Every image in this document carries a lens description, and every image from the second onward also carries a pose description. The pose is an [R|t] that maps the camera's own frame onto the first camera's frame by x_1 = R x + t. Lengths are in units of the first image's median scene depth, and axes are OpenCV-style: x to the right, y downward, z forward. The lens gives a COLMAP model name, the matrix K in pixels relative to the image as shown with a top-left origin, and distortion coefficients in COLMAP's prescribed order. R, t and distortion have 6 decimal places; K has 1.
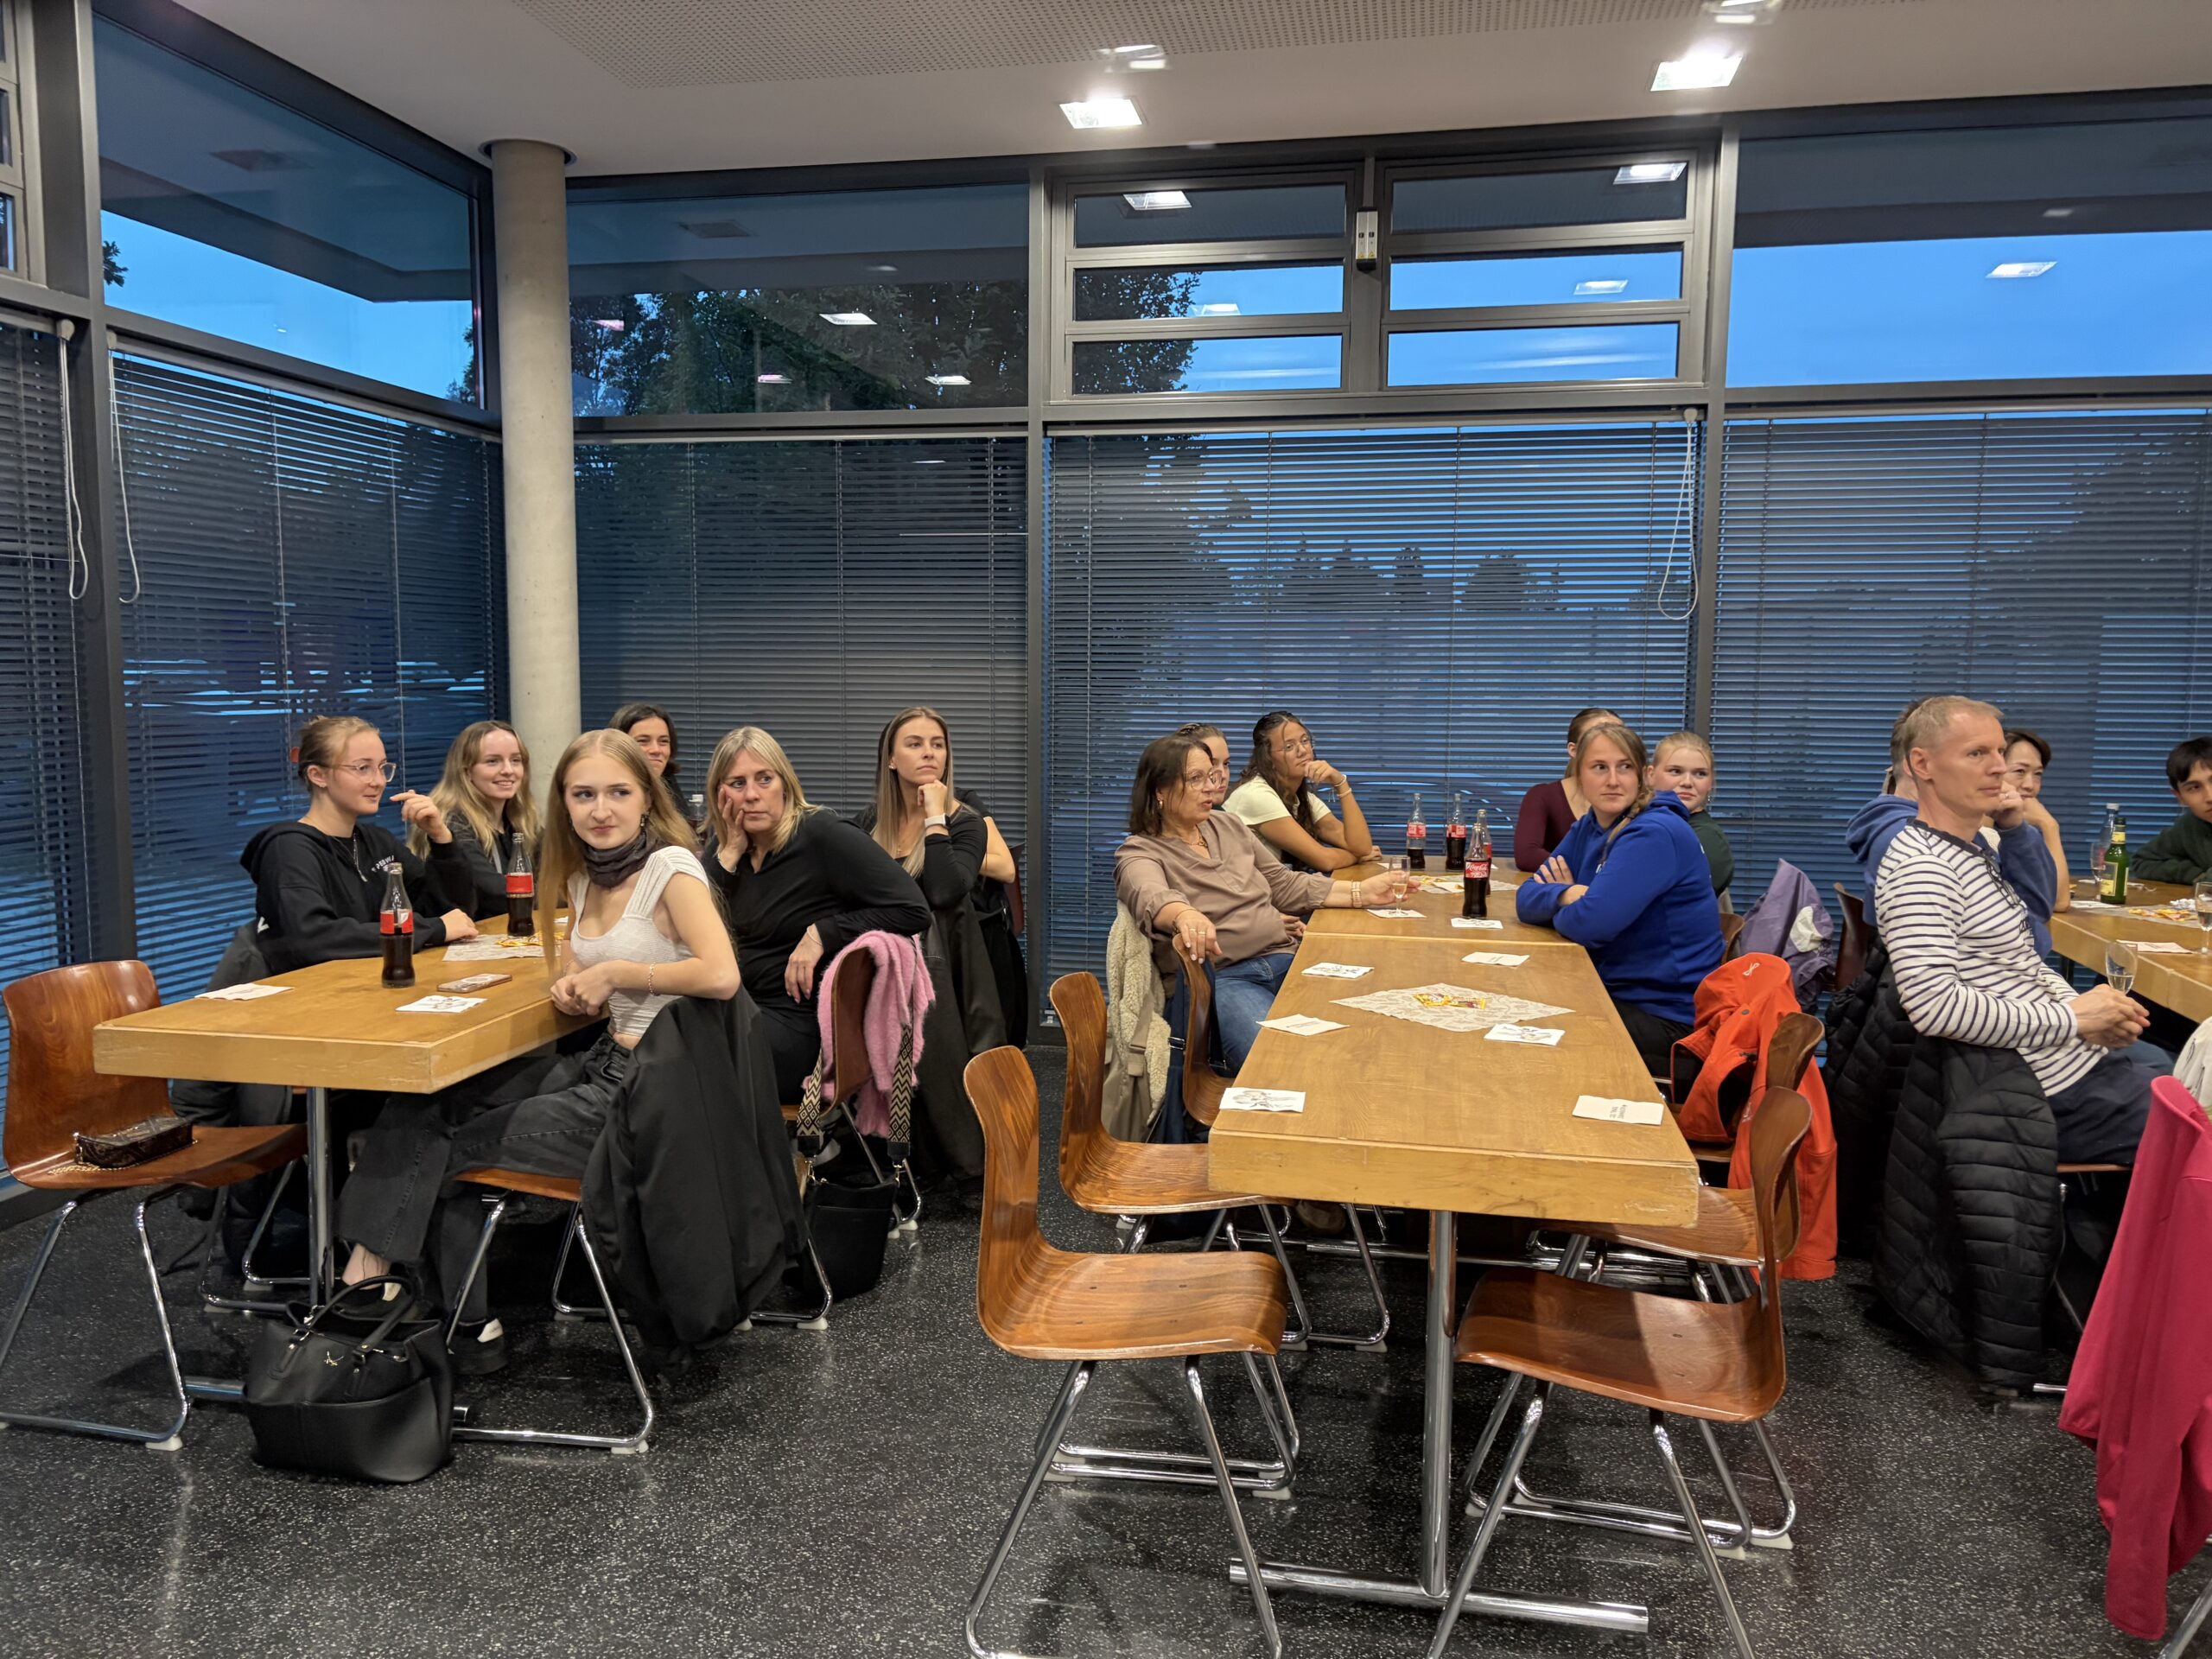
lens RADIAL K [[1664.7, 0, 1098.1], [0, 1664.7, 830.3], [0, 0, 1]] dist [0.039816, -0.044708]
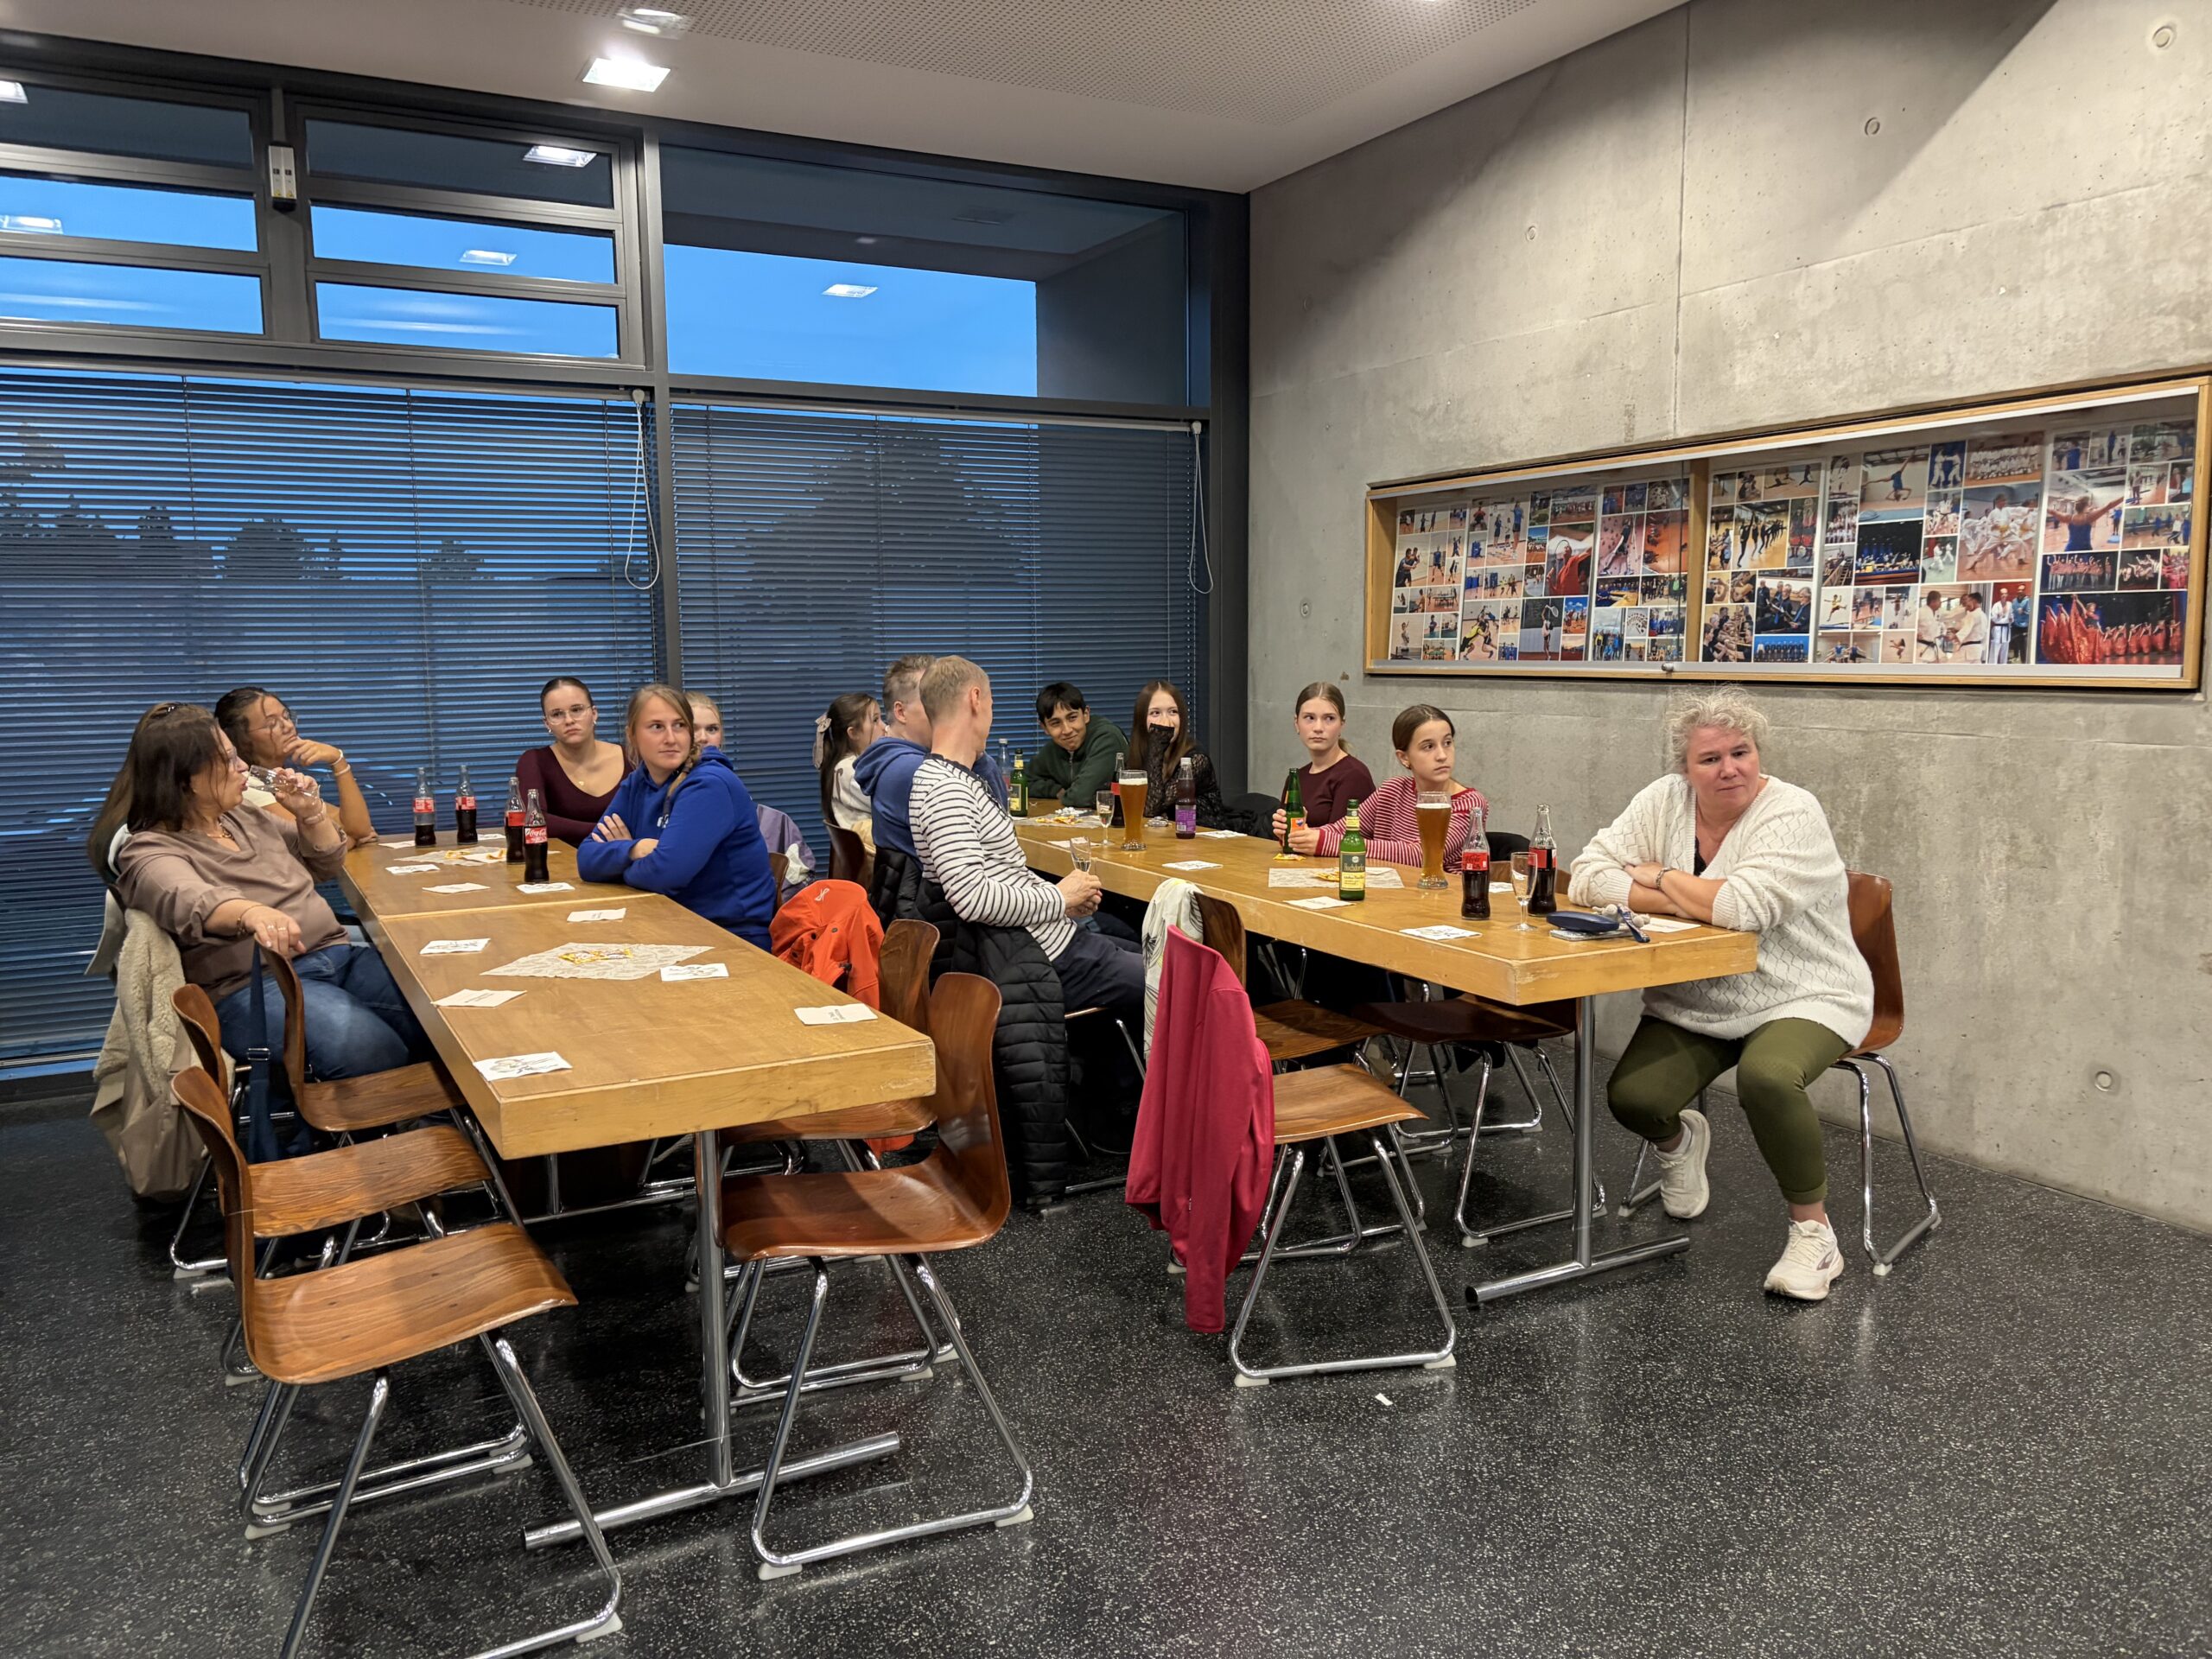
lens RADIAL K [[1664.7, 0, 1113.2], [0, 1664.7, 824.2], [0, 0, 1]] dist [0.039816, -0.044708]
pose [[0.757275, -0.090074, 0.646854, -0.163700], [0.081908, 0.995722, 0.042764, 0.002369], [-0.647939, 0.020598, 0.761413, 0.001614]]
